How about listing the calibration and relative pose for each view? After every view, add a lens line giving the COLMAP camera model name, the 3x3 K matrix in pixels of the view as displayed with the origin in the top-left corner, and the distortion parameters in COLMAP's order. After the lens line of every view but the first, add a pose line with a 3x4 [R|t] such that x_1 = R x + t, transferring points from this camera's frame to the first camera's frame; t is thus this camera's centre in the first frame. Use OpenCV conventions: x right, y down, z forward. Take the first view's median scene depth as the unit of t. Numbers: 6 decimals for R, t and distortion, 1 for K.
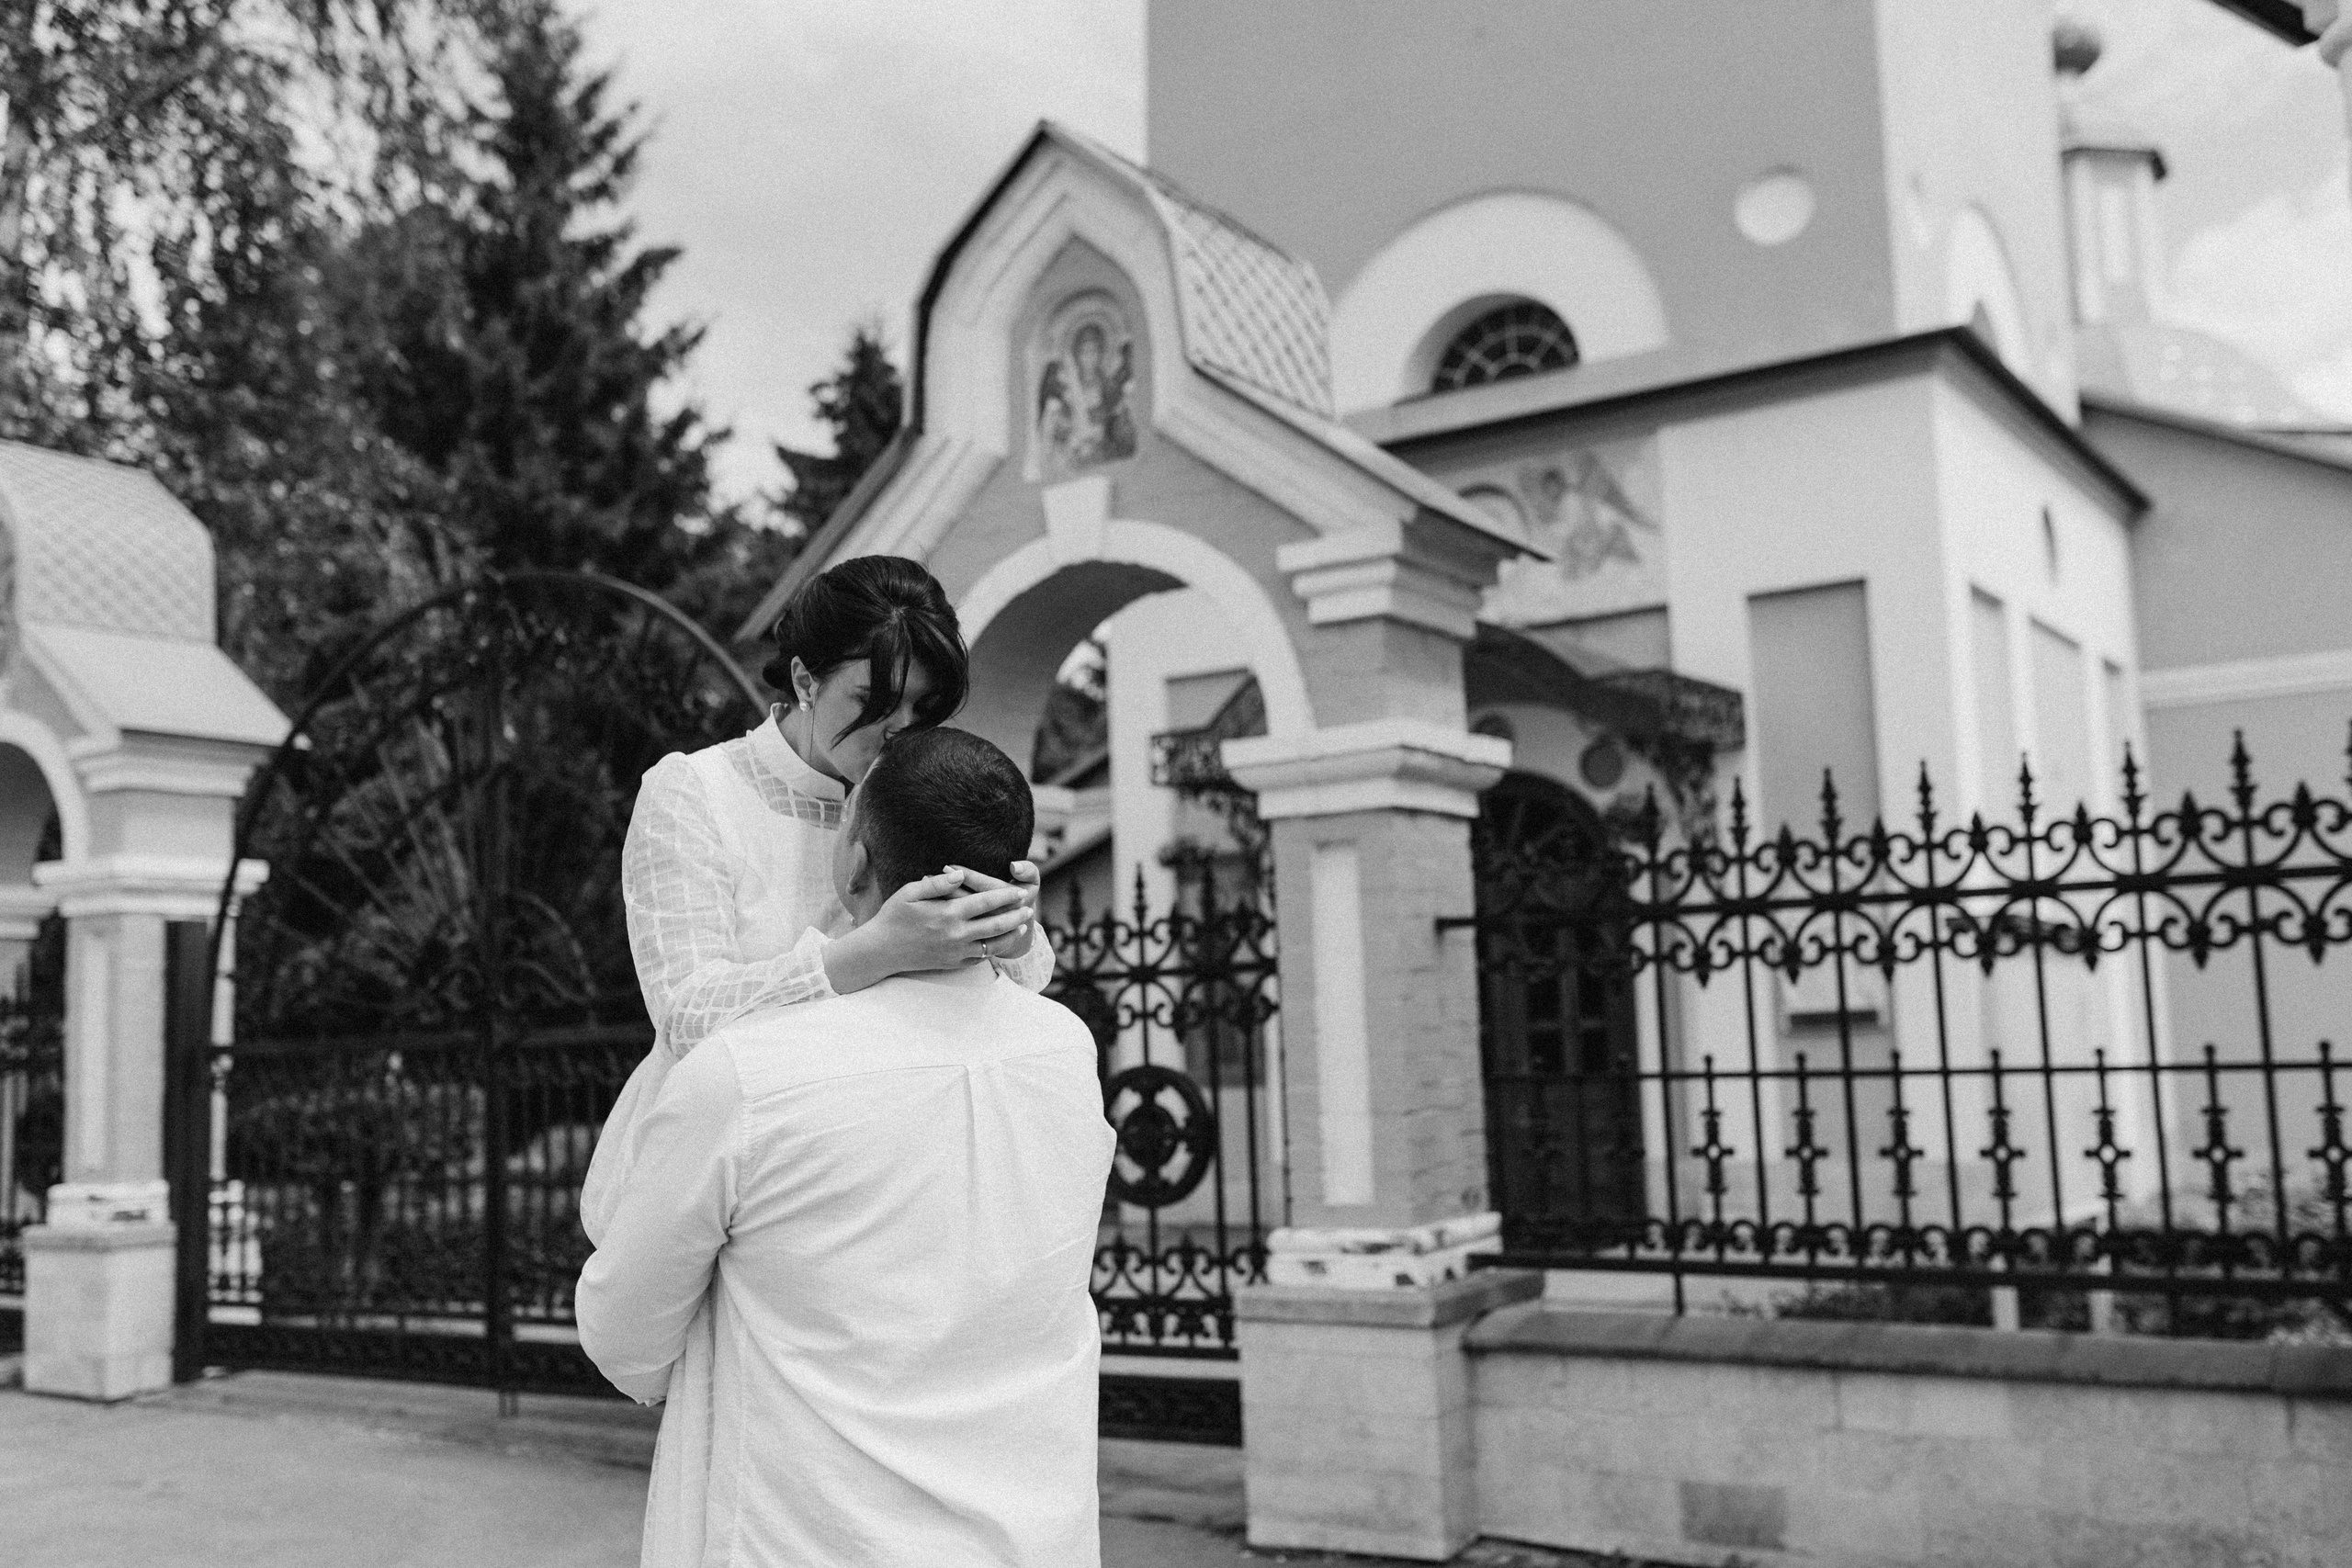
lens RADIAL K [[2066.3, 0, 1176.0], [0, 2066.3, 784.0], [0, 0, 1]] dist [0.009999, -0.134589]
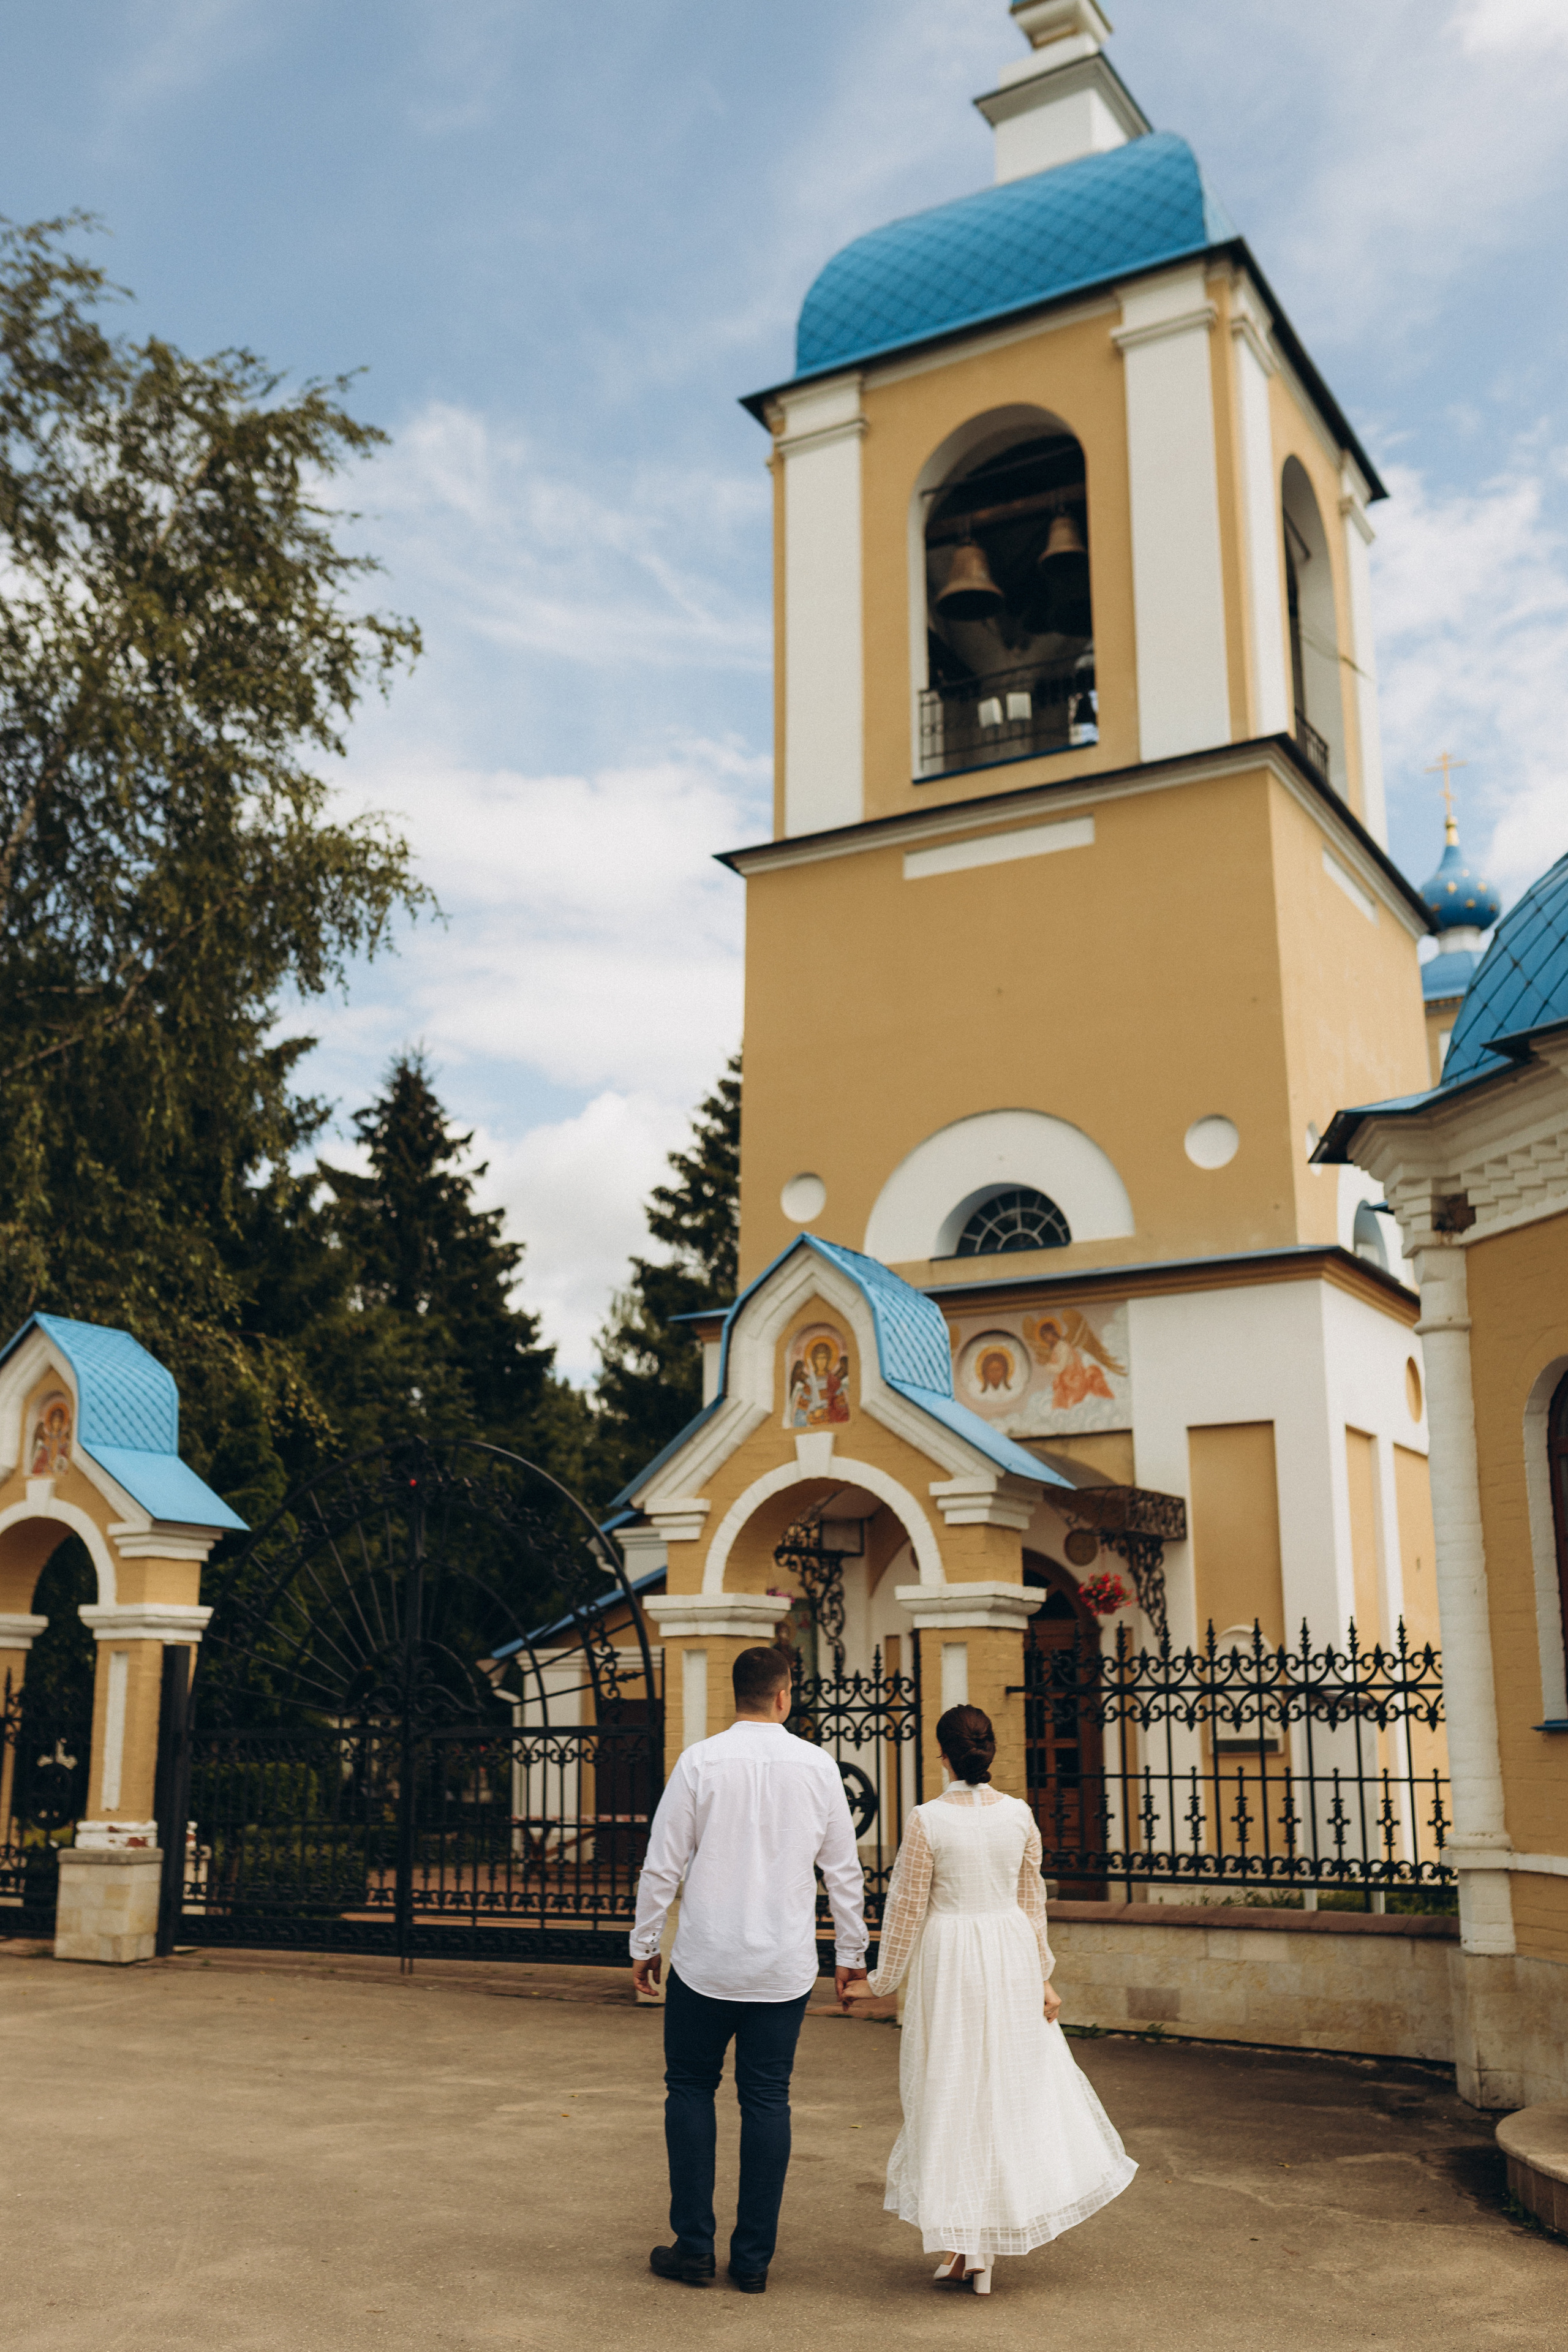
lens RADIAL K [[2066.5, 0, 802.3], [0, 2066.5, 1201.5], [0, 0, 1]] dist [0.009999, -0.134589]
pose [[0.995899, 0.053519, 0.072943, -0.158287], [-0.043274, 0.989842, -0.135429, -0.078661], [-0.079450, 0.131717, 0.988098, -0.646997]]
